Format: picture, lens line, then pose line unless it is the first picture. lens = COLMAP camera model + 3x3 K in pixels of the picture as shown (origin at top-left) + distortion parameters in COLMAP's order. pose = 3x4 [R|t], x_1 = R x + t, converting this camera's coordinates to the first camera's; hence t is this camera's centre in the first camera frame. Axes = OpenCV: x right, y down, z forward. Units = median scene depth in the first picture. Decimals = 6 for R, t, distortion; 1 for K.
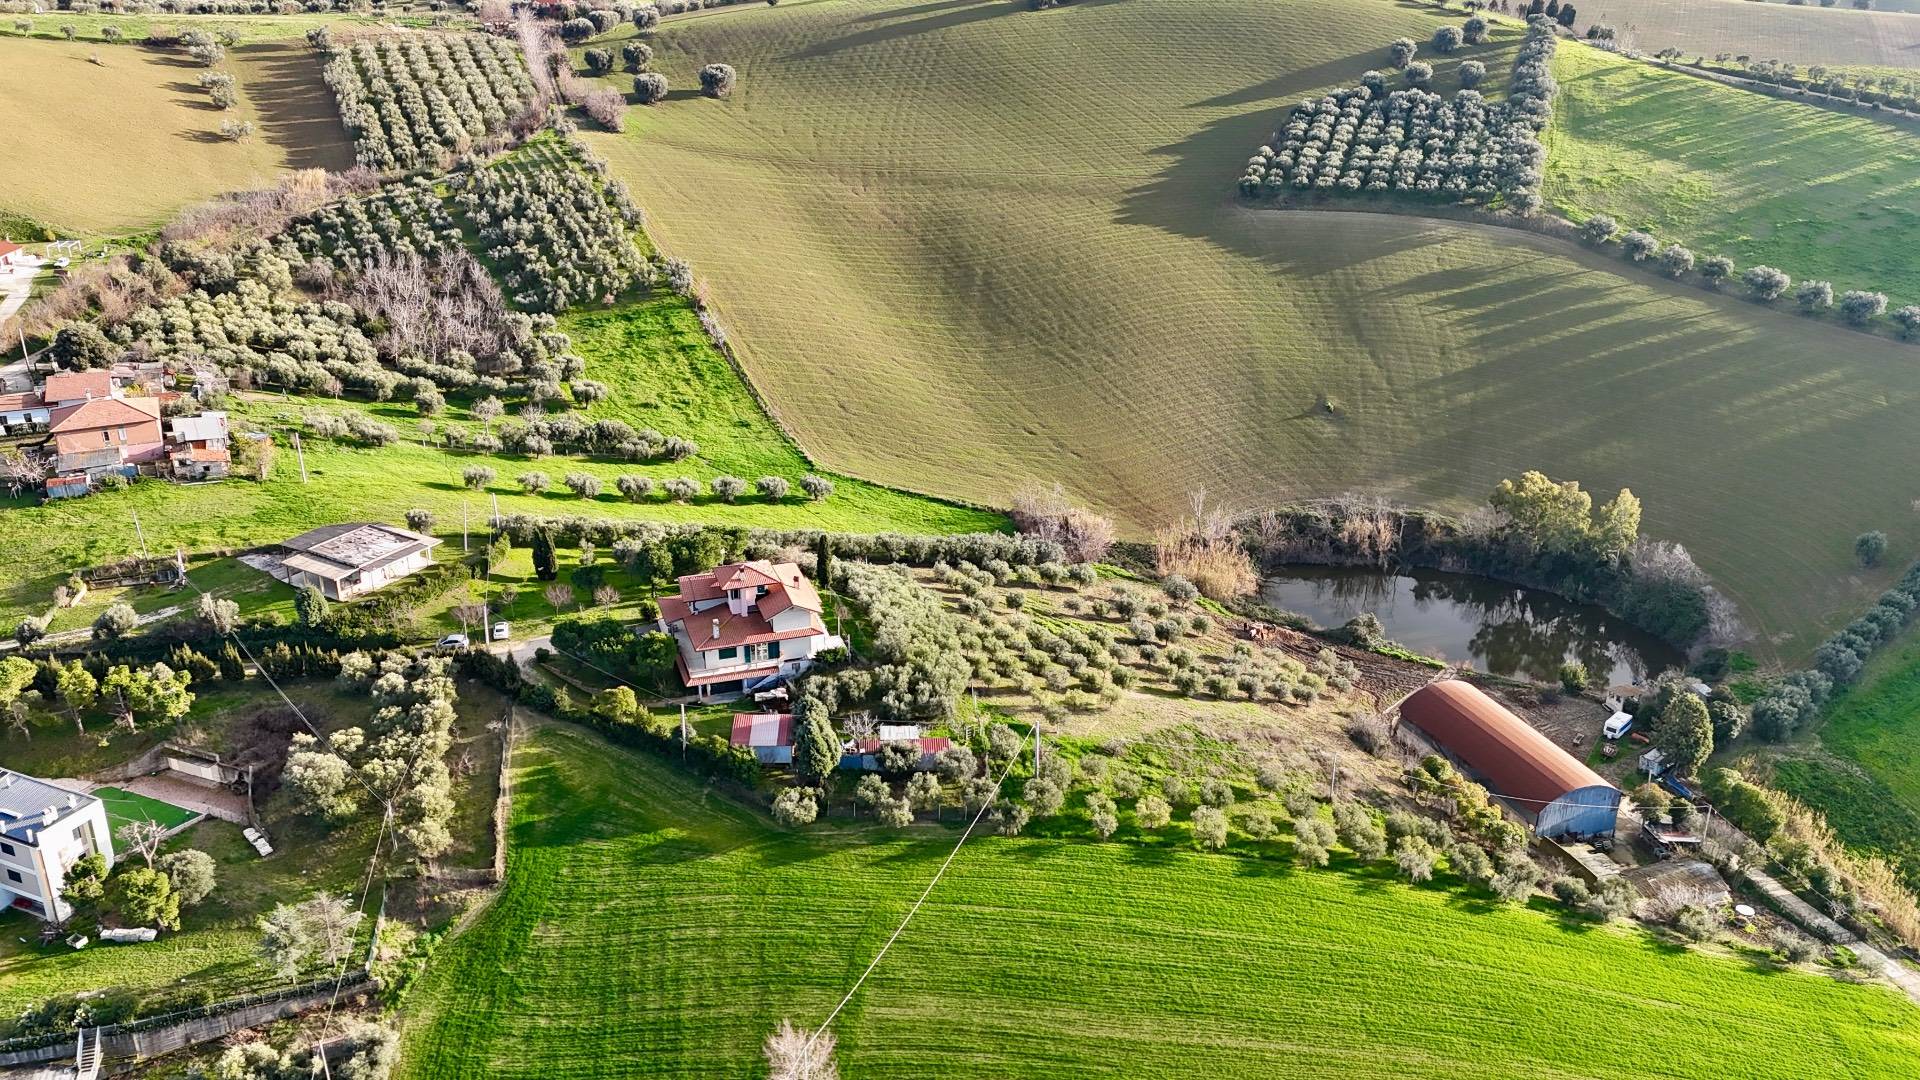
lens RADIAL K [[1611.9, 0, 960.0], [0, 1611.9, 540.0], [0, 0, 1]] dist [0.112000, -0.122233]
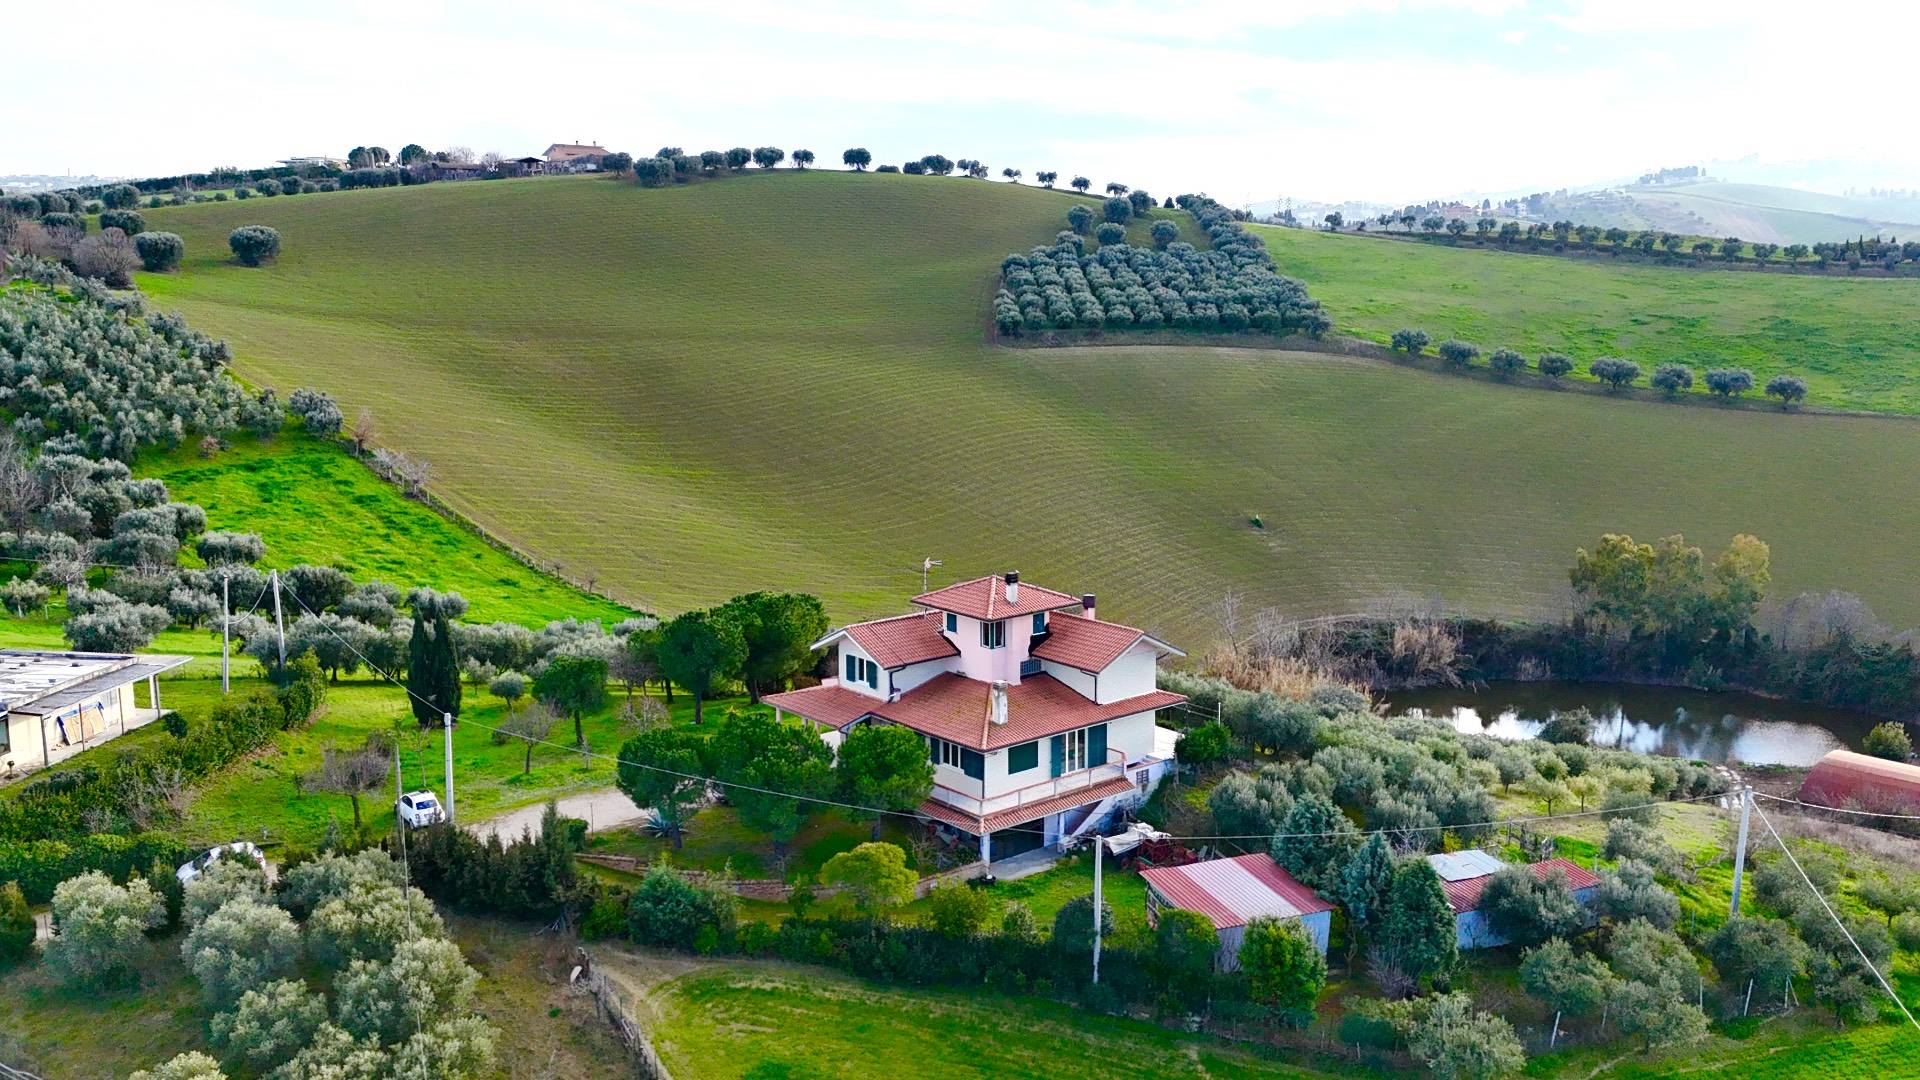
lens RADIAL K [[1611.9, 0, 960.0], [0, 1611.9, 540.0], [0, 0, 1]] dist [0.112000, -0.122233]
pose [[0.929481, -0.069620, 0.362240, -0.196465], [0.148142, 0.969805, -0.193732, 0.059183], [-0.337815, 0.233733, 0.911729, 0.363057]]
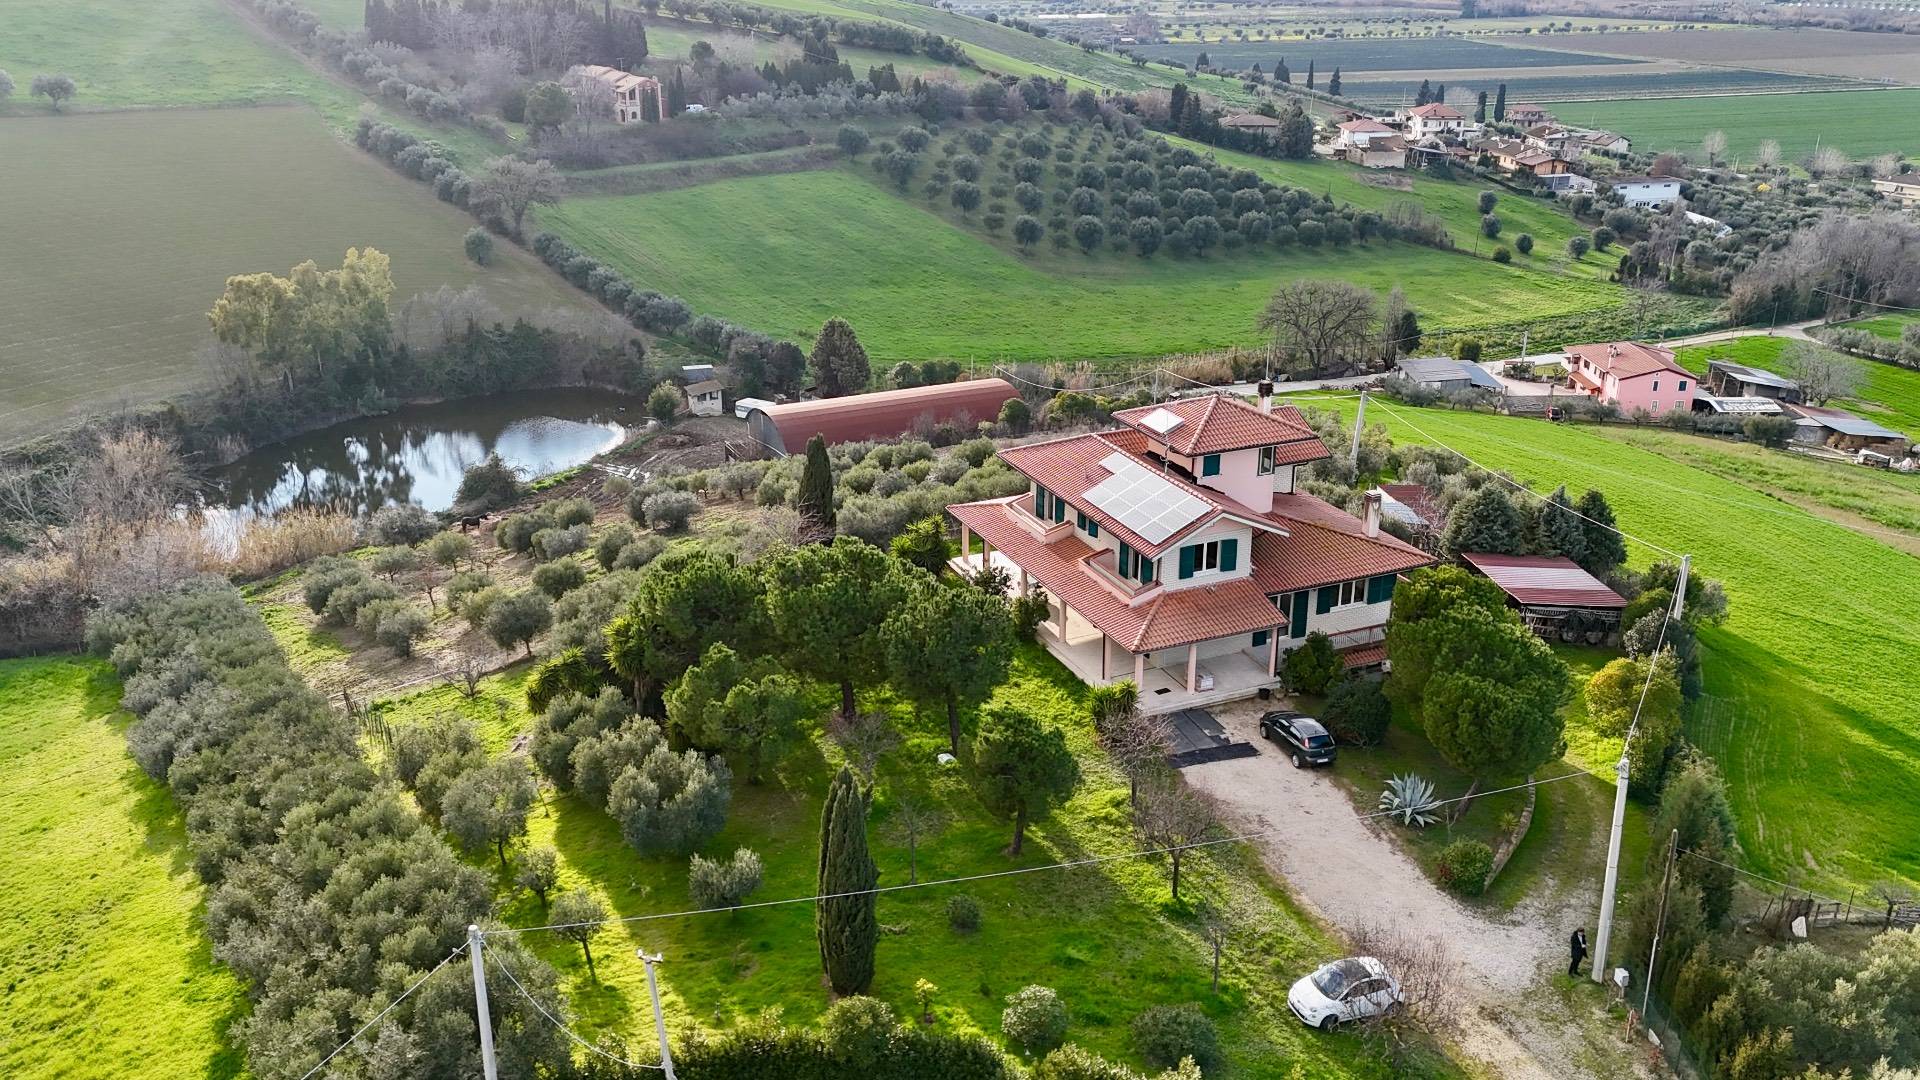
lens RADIAL K [[1611.9, 0, 960.0], [0, 1611.9, 540.0], [0, 0, 1]] dist [0.112000, -0.122233]
pose [[-0.101171, -0.364448, 0.925712, -0.317311], [0.384598, 0.843818, 0.374240, -0.079506], [-0.917523, 0.393889, 0.054796, 0.661752]]
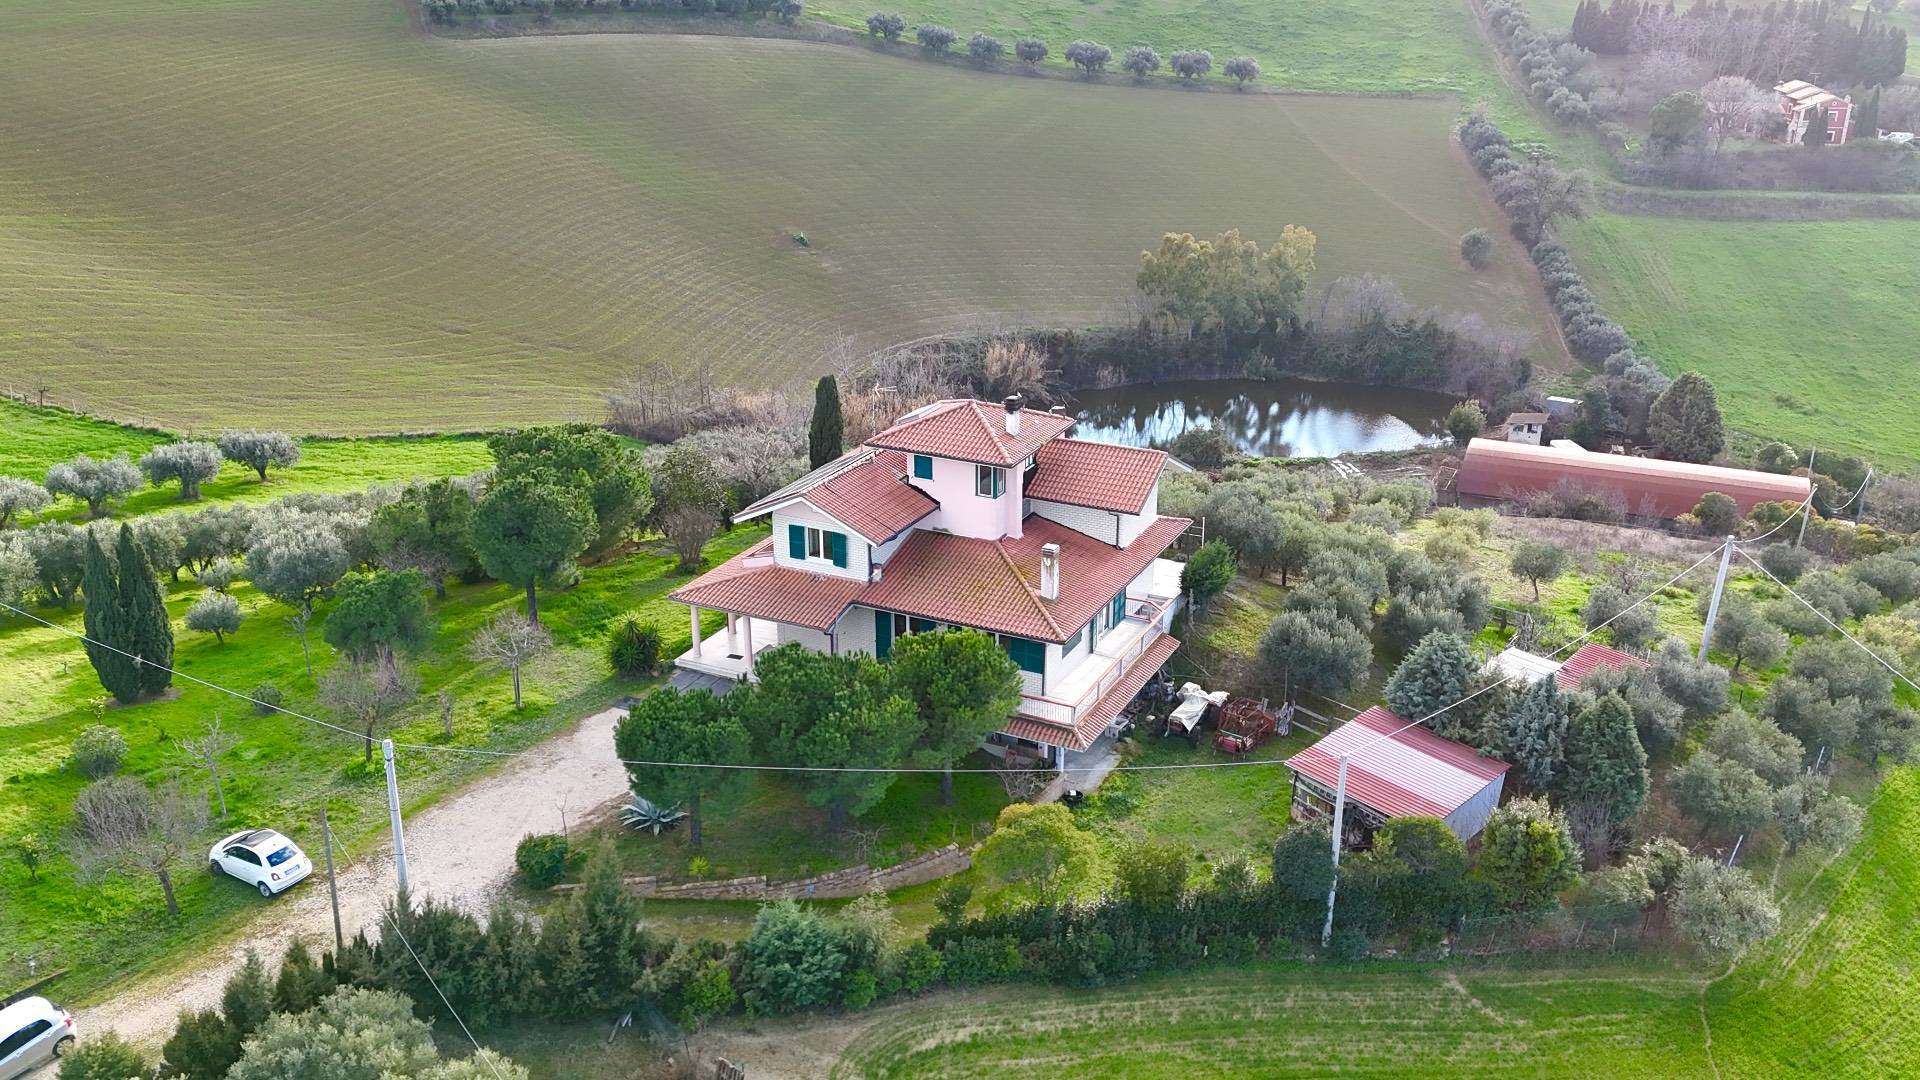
lens RADIAL K [[1611.9, 0, 960.0], [0, 1611.9, 540.0], [0, 0, 1]] dist [0.112000, -0.122233]
pose [[0.703287, -0.255578, 0.663375, -0.240620], [0.275691, 0.958168, 0.076874, 0.010336], [-0.655272, 0.128822, 0.744327, 0.466142]]
